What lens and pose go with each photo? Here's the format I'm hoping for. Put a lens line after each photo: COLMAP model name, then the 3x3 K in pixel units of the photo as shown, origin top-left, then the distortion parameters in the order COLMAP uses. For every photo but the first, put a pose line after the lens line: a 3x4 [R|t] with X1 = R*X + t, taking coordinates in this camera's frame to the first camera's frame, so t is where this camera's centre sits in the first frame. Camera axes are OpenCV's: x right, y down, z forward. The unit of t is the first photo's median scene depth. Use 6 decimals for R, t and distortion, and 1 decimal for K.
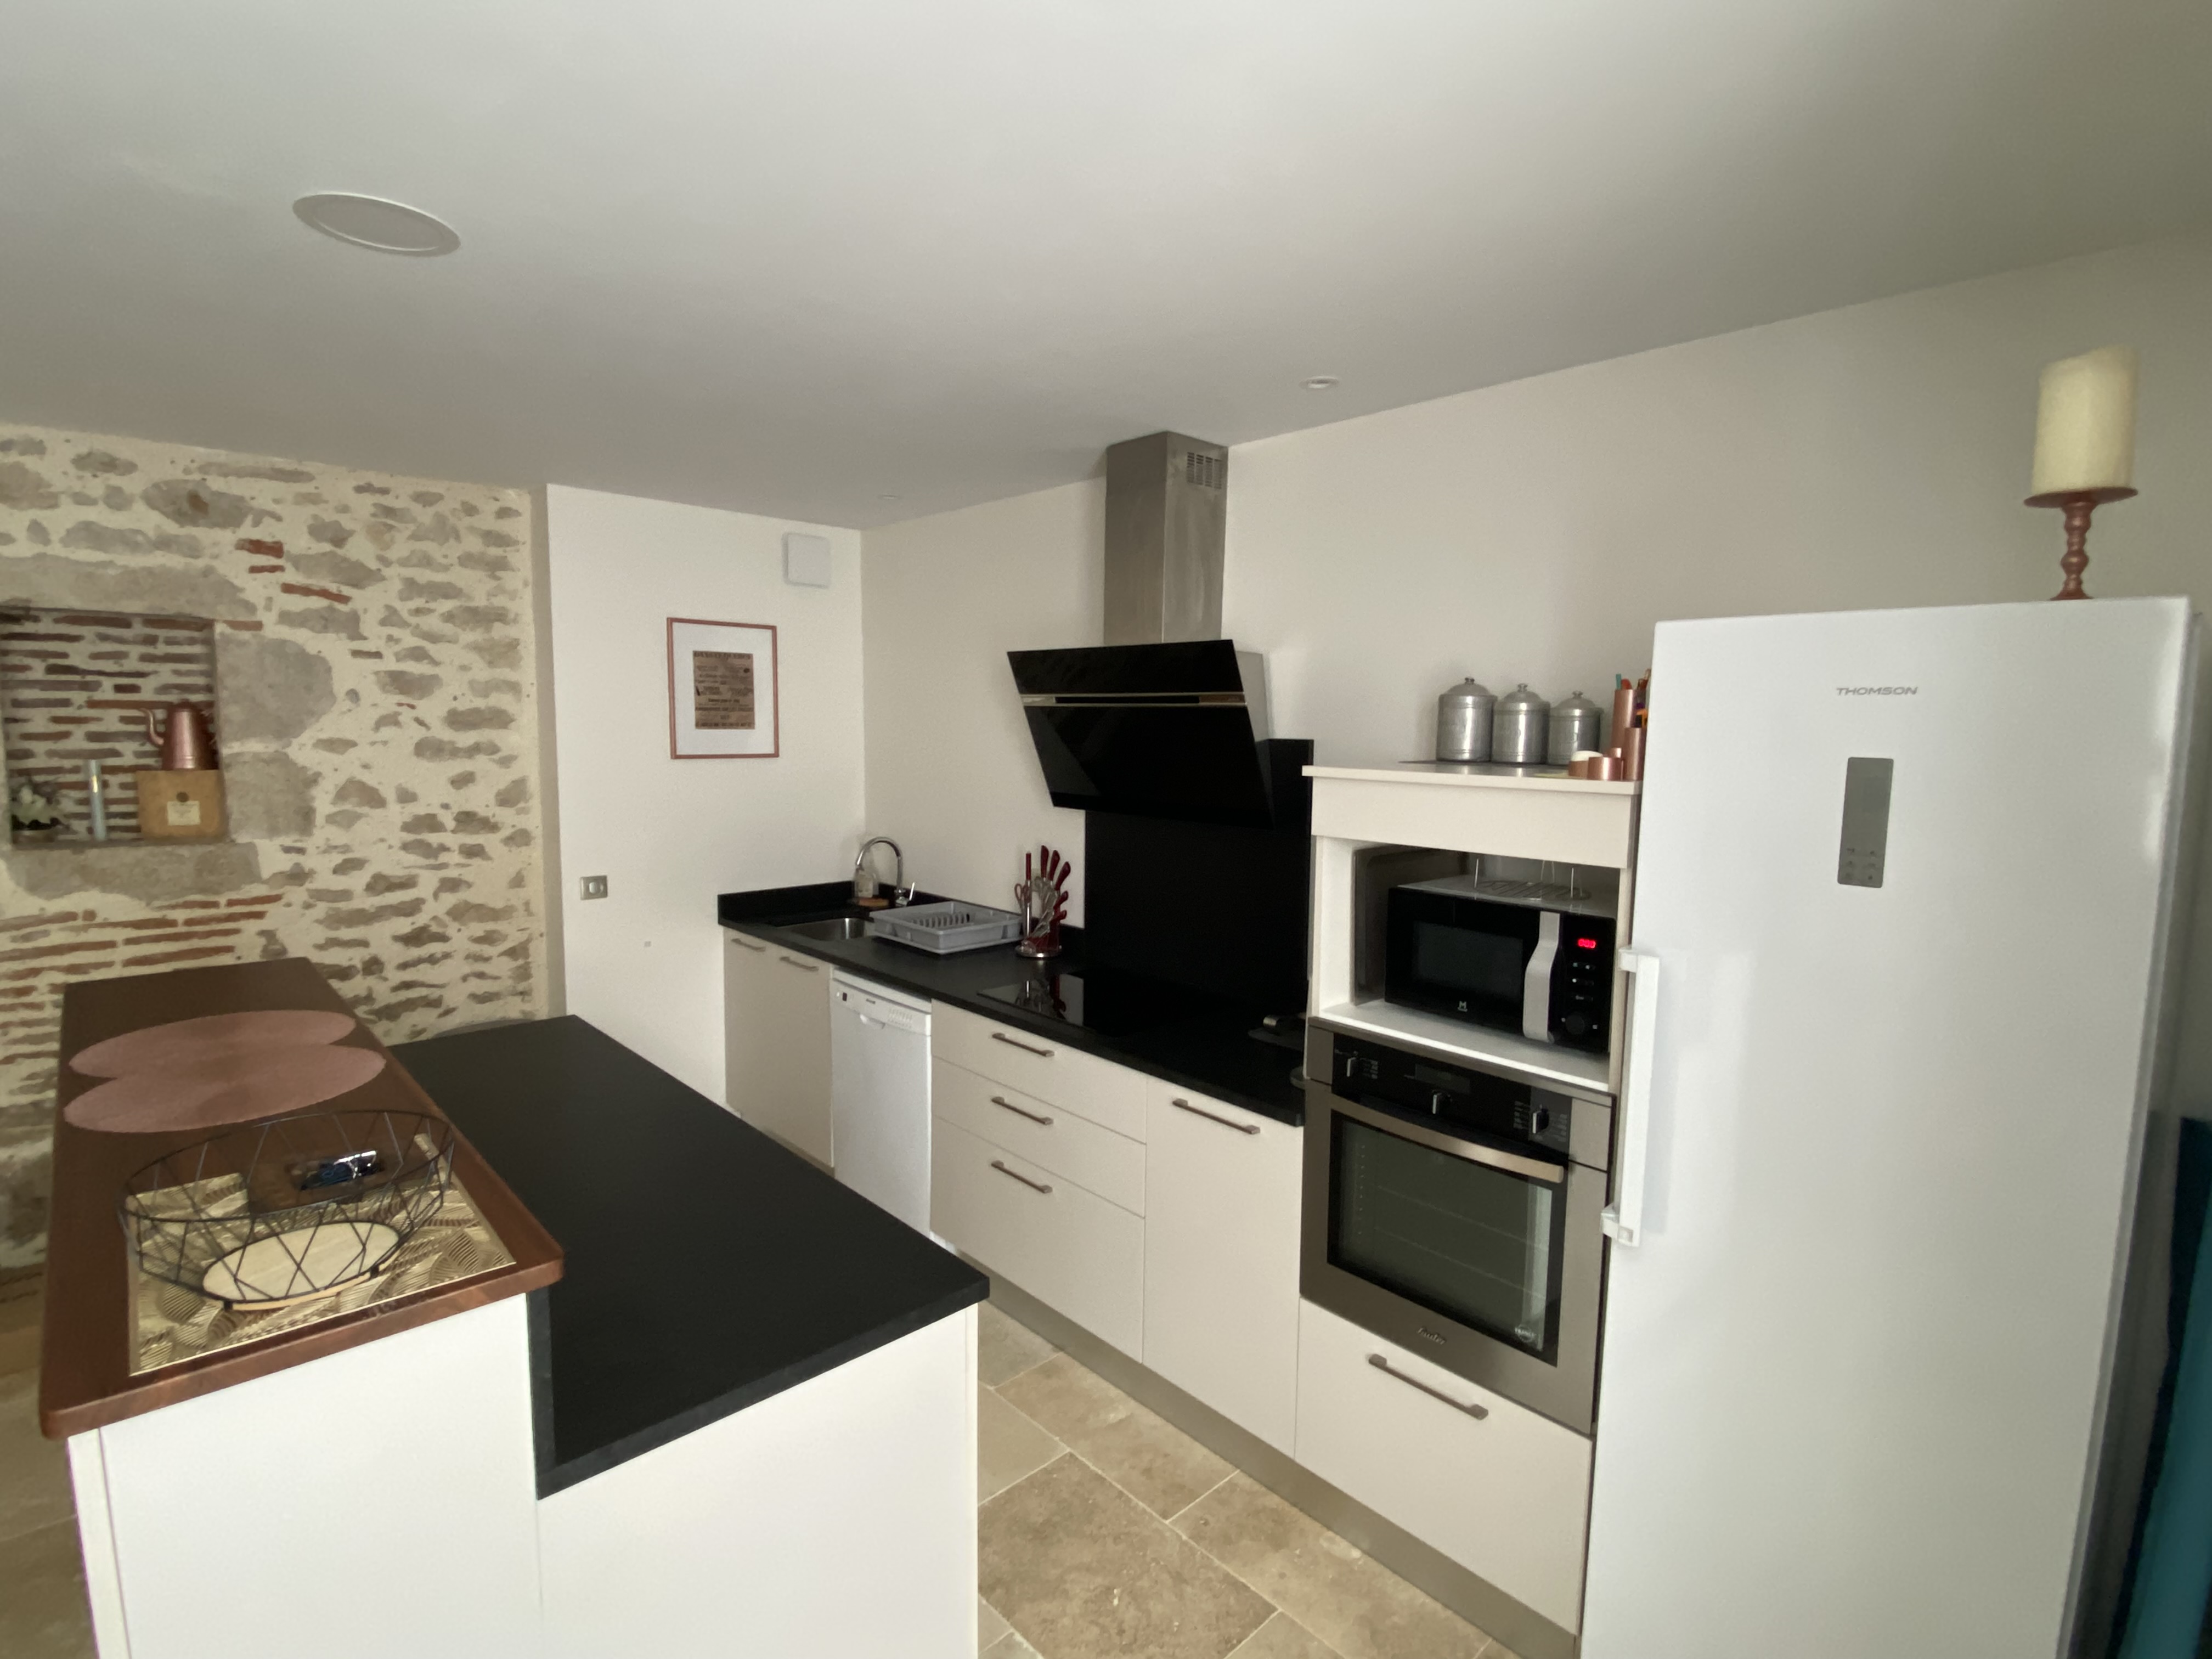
lens RADIAL K [[1087.6, 0, 1106.0], [0, 1087.6, 829.5], [0, 0, 1]] dist [0.000507, -0.010954]
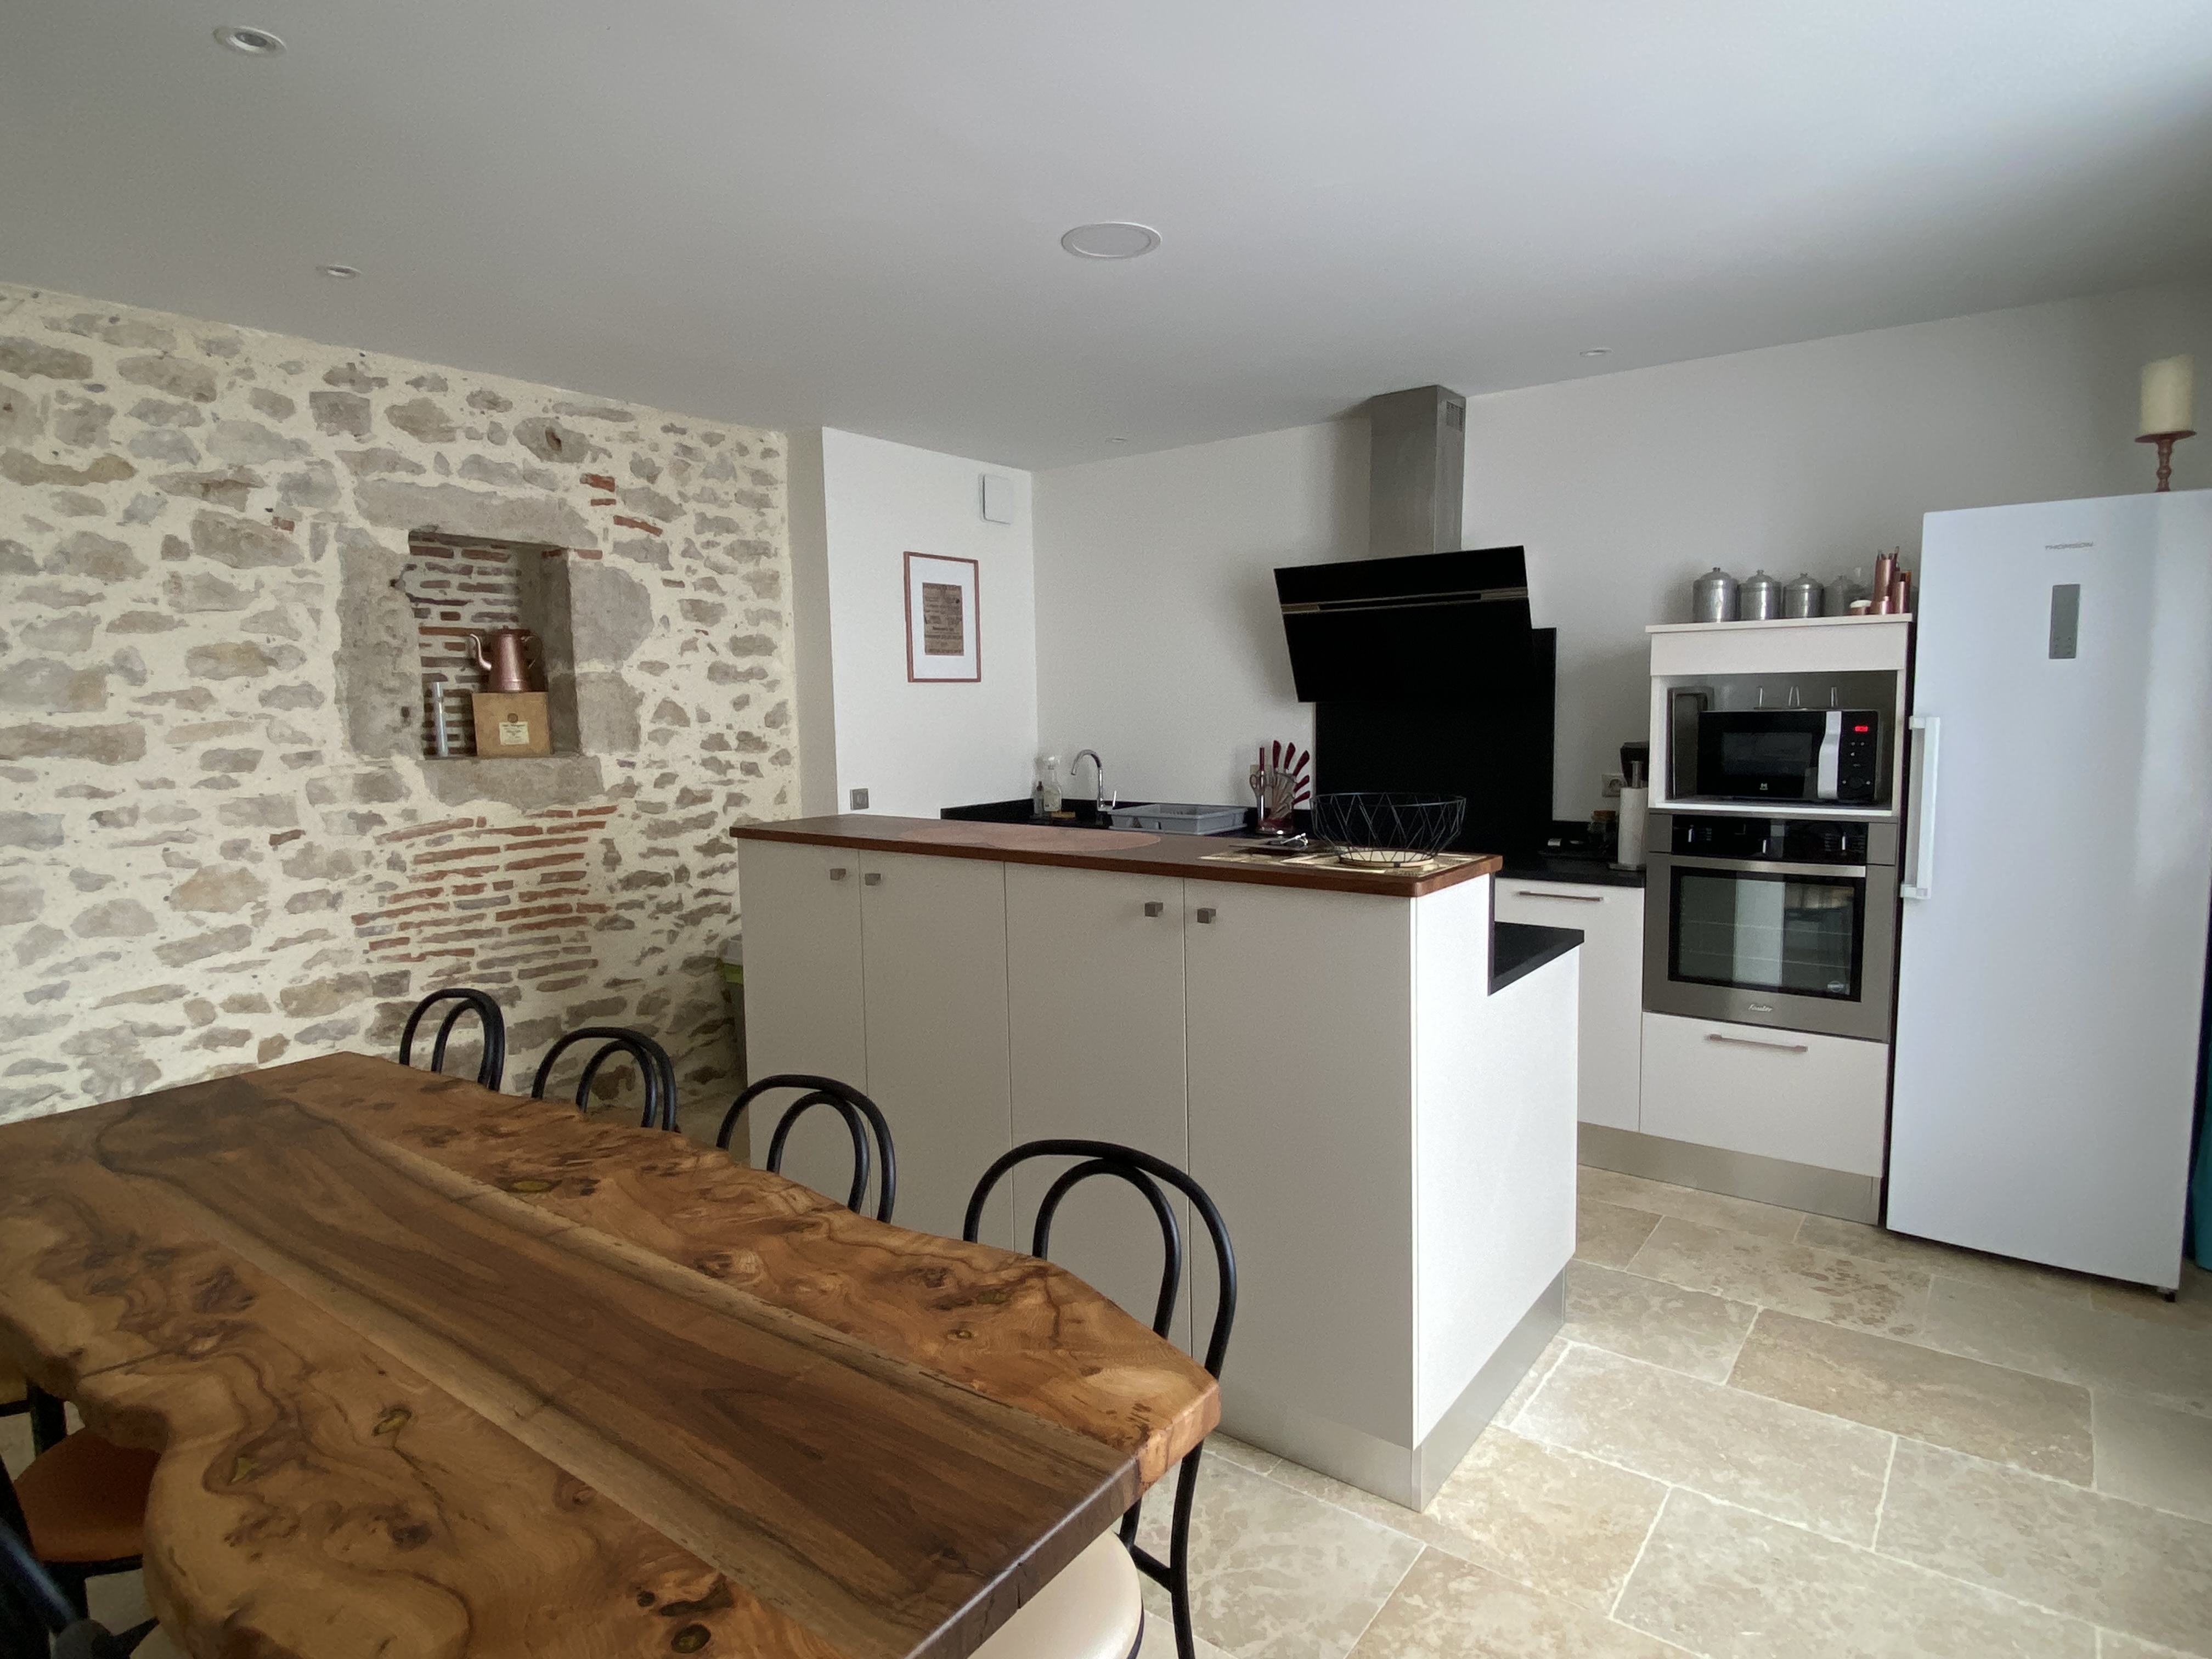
lens RADIAL K [[1240.0, 0, 1106.0], [0, 1240.0, 829.5], [0, 0, 1]] dist [0.075570, -0.089577]
pose [[0.985861, -0.048339, 0.160441, -0.479249], [0.048329, 0.998824, 0.003969, 0.101702], [-0.160444, 0.003841, 0.987038, -0.306497]]
